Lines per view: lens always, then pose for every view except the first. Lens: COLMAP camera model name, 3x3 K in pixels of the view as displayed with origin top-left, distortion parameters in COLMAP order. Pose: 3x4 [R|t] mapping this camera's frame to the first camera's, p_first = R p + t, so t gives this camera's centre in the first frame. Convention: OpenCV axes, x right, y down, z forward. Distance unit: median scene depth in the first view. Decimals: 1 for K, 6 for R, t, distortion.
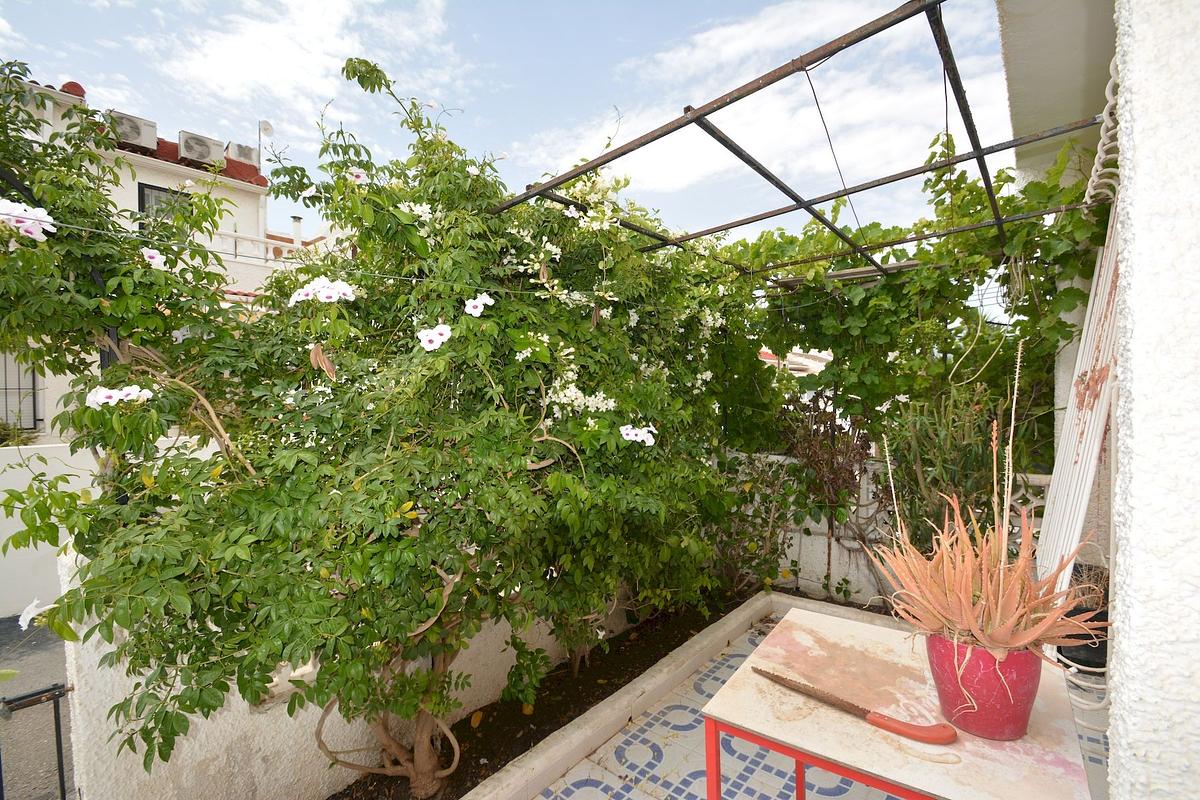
lens RADIAL K [[528.7, 0, 600.0], [0, 528.7, 400.0], [0, 0, 1]] dist [-0.000827, -0.015774]
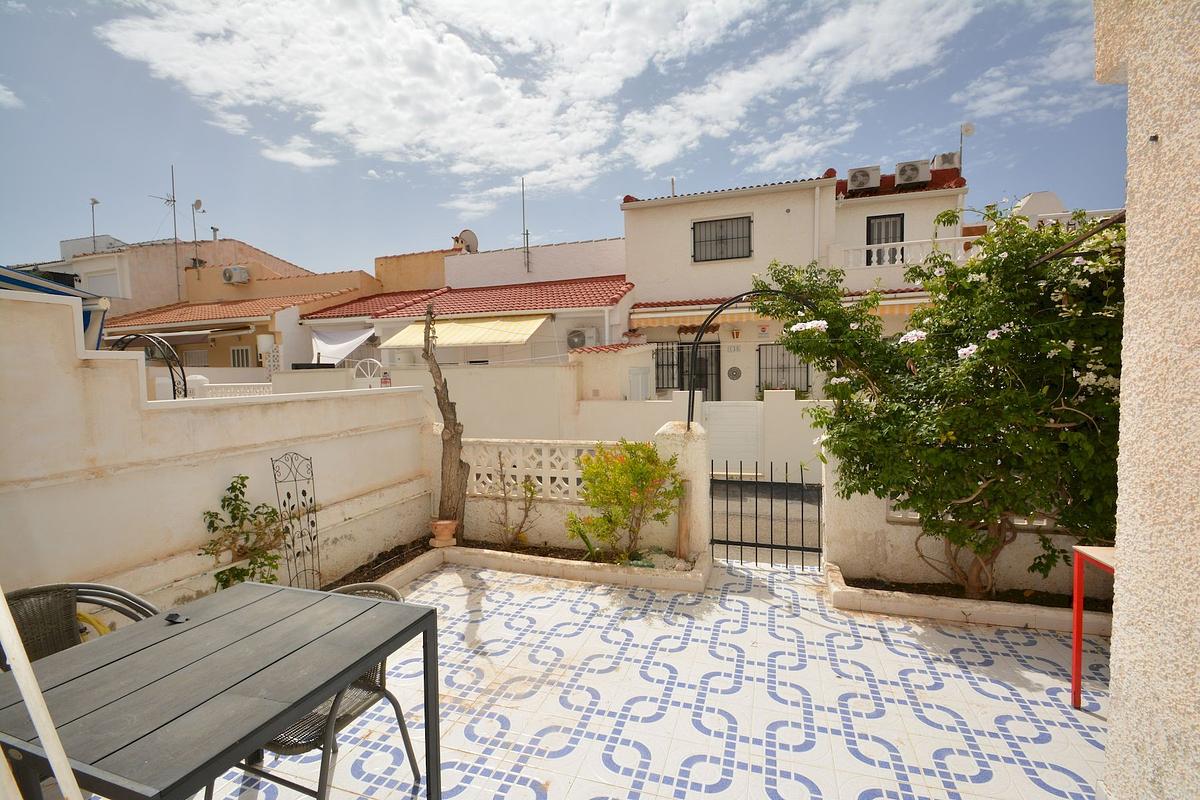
lens RADIAL K [[528.7, 0, 600.0], [0, 528.7, 400.0], [0, 0, 1]] dist [-0.000827, -0.015774]
pose [[0.362578, 0.049937, -0.930615, 0.932824], [0.002166, 0.998516, 0.054425, -0.041843], [0.931951, -0.021749, 0.361931, -0.917780]]
